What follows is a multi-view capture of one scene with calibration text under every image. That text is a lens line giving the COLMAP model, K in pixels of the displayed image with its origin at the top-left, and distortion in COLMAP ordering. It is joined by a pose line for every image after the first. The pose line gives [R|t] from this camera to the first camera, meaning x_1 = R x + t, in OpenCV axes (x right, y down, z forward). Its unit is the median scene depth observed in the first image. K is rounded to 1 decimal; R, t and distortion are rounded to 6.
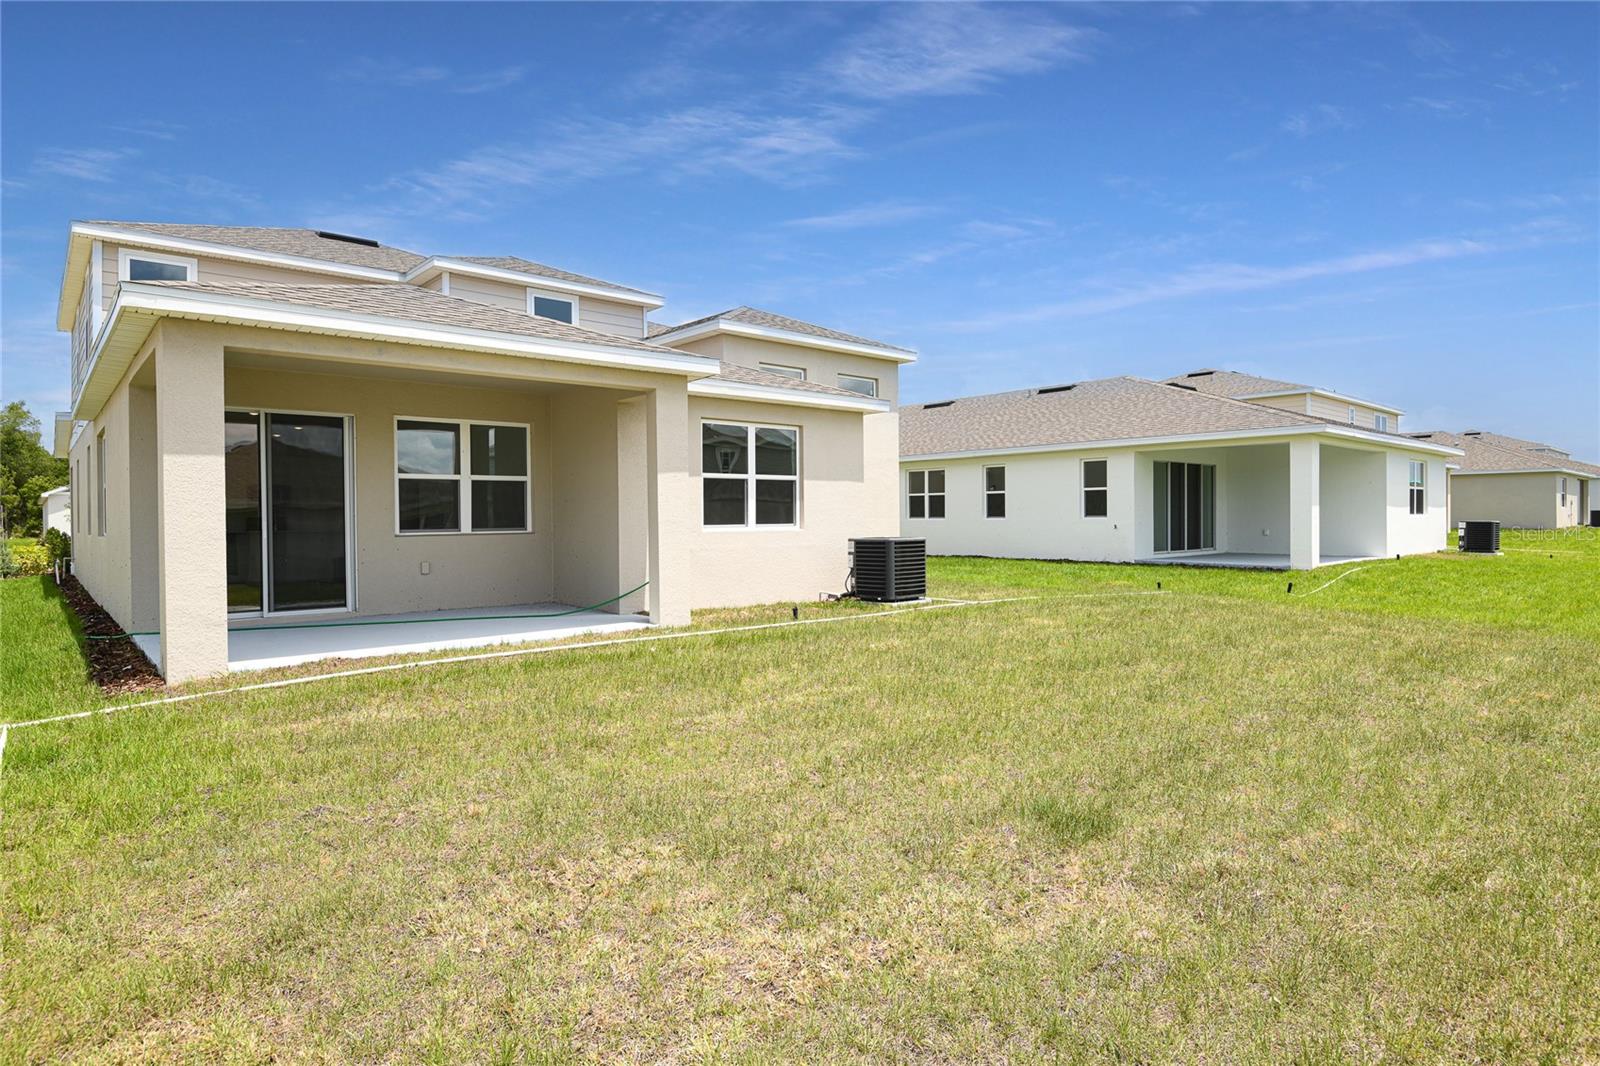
lens RADIAL K [[880.6, 0, 801.2], [0, 880.6, 516.4], [0, 0, 1]] dist [0.000041, 0.000102]
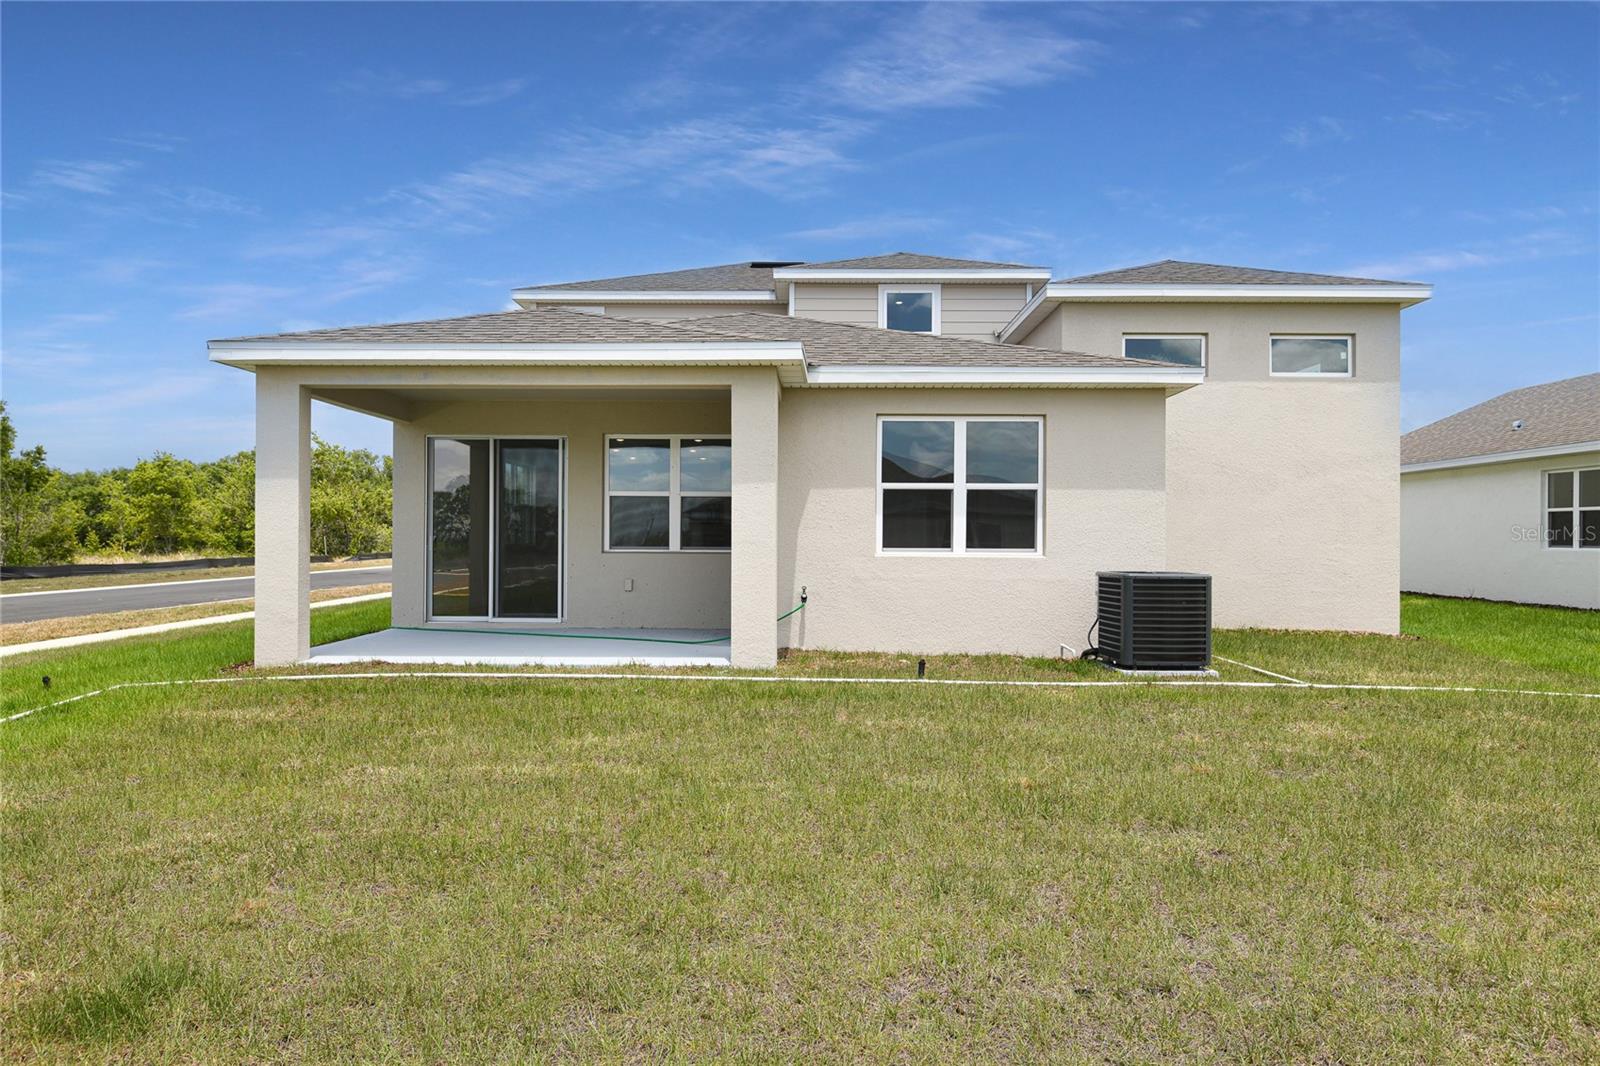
lens RADIAL K [[949.4, 0, 800.2], [0, 949.4, 550.5], [0, 0, 1]] dist [-0.005557, -0.001576]
pose [[0.740520, 0.022434, -0.671659, 0.415049], [-0.012691, 0.999731, 0.019399, -0.003755], [0.671914, -0.005842, 0.740606, 0.306961]]
